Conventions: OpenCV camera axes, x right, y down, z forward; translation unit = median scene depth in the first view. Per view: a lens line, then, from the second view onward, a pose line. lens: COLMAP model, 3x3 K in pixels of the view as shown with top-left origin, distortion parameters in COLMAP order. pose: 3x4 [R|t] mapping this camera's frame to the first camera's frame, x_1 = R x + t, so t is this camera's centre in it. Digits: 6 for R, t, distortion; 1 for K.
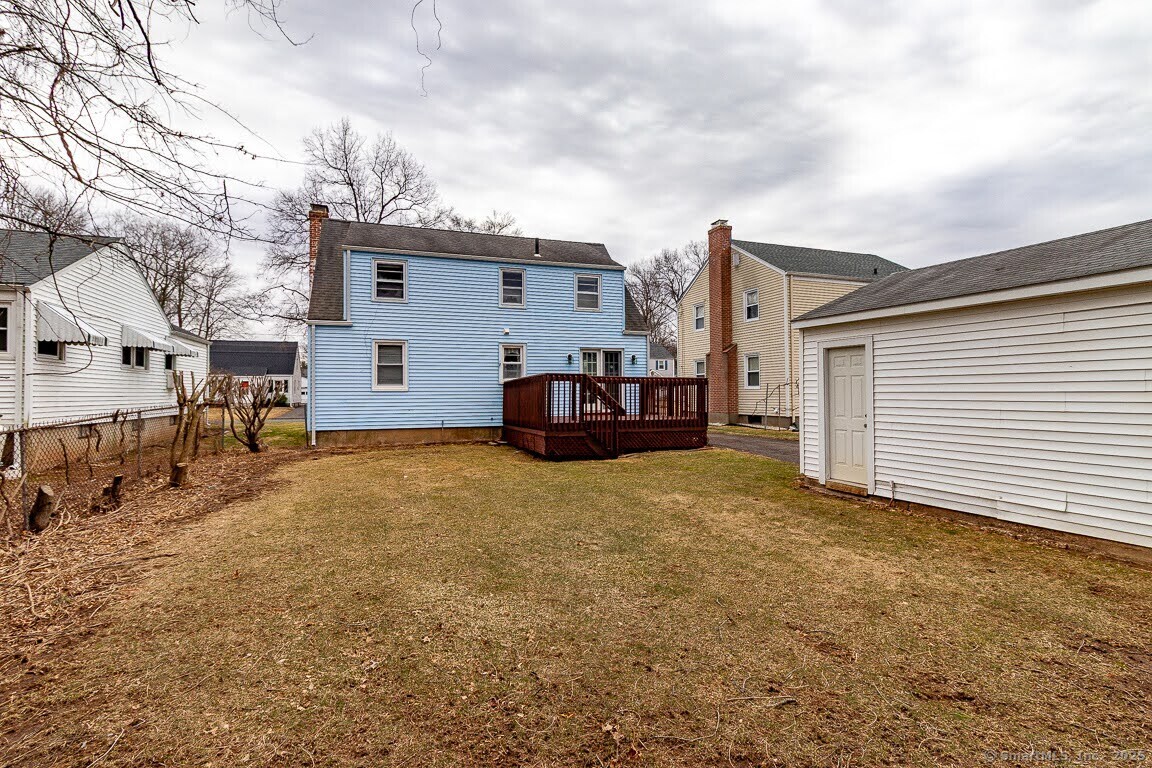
lens RADIAL K [[562.6, 0, 576.0], [0, 562.6, 384.0], [0, 0, 1]] dist [0.003489, 0.002187]
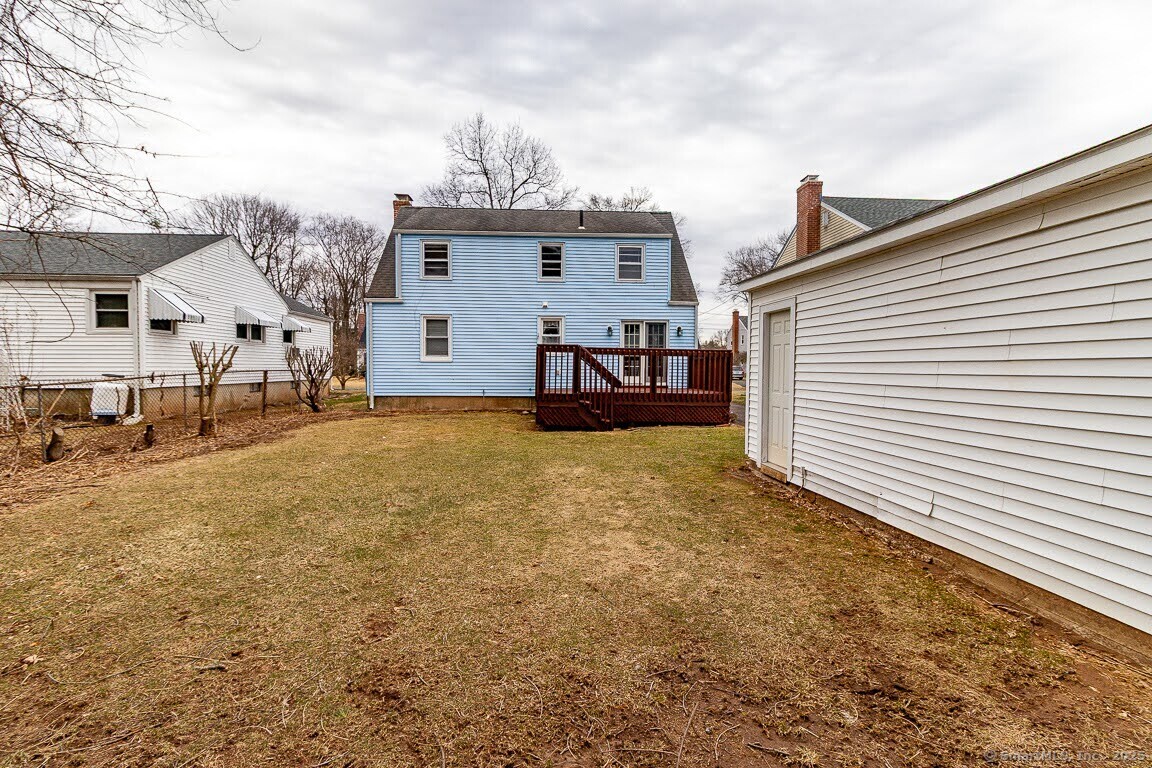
lens RADIAL K [[545.5, 0, 575.1], [0, 545.5, 391.3], [0, 0, 1]] dist [0.004219, 0.000742]
pose [[0.956246, 0.023280, -0.291637, 0.216465], [-0.005985, 0.998177, 0.060057, 0.004338], [0.292504, -0.055683, 0.954642, 0.052706]]
